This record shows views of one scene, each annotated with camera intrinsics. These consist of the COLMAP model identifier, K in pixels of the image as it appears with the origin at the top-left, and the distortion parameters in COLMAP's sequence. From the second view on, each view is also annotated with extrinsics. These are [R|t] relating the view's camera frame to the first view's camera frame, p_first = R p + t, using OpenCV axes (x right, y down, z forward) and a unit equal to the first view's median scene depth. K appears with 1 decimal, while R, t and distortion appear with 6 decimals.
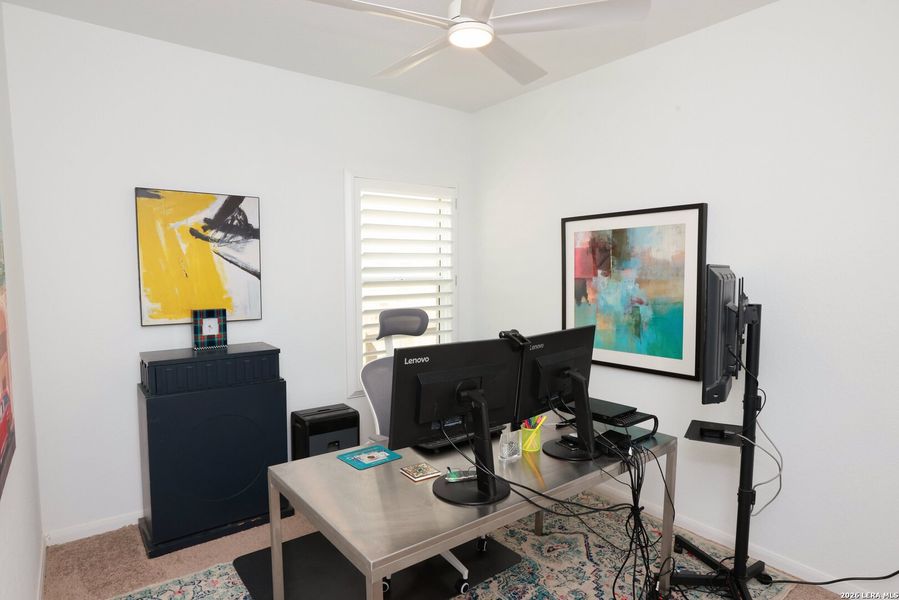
lens RADIAL K [[489.9, 0, 449.1], [0, 489.9, 304.7], [0, 0, 1]] dist [-0.050689, 0.032024]
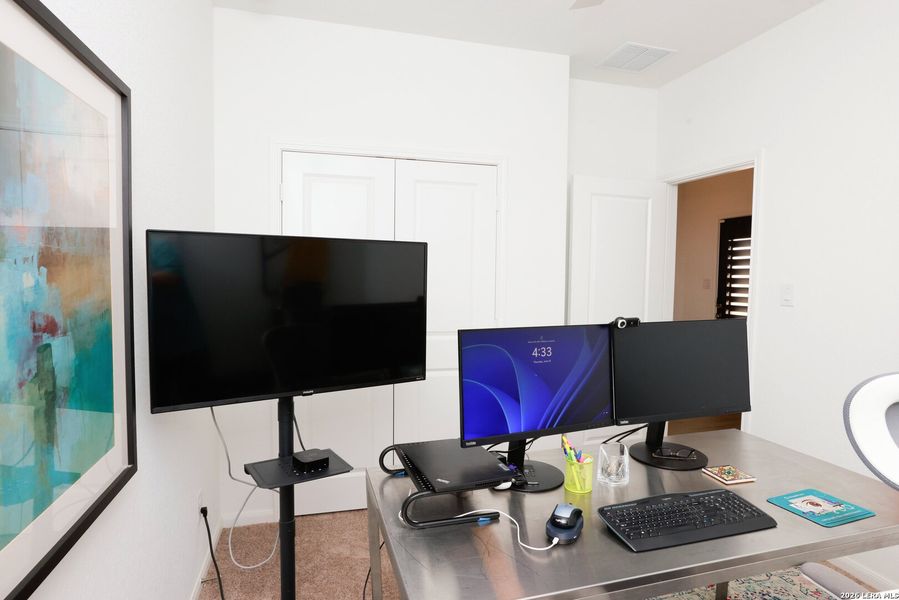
lens RADIAL K [[489.9, 0, 449.1], [0, 489.9, 304.7], [0, 0, 1]] dist [-0.050689, 0.032024]
pose [[-0.916928, -0.054202, 0.395355, 0.051032], [0.002516, 0.989928, 0.141552, -0.060702], [-0.399046, 0.130788, -0.907556, 1.158618]]
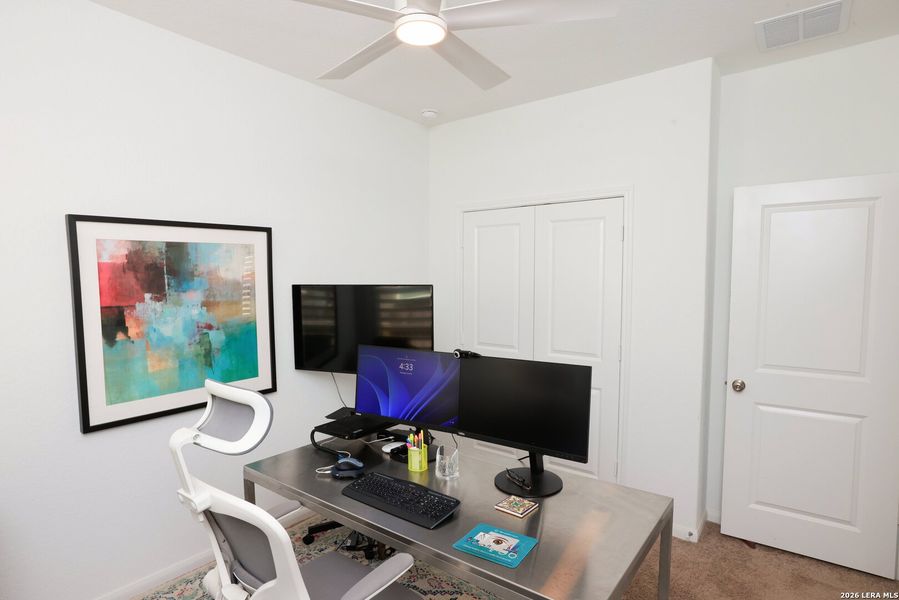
lens RADIAL K [[482.6, 0, 445.0], [0, 482.6, 307.0], [0, 0, 1]] dist [-0.048593, 0.028690]
pose [[-0.222686, -0.070953, 0.972305, -0.540873], [0.072026, 0.993425, 0.088990, -0.088123], [-0.972226, 0.089848, -0.216112, 0.760020]]
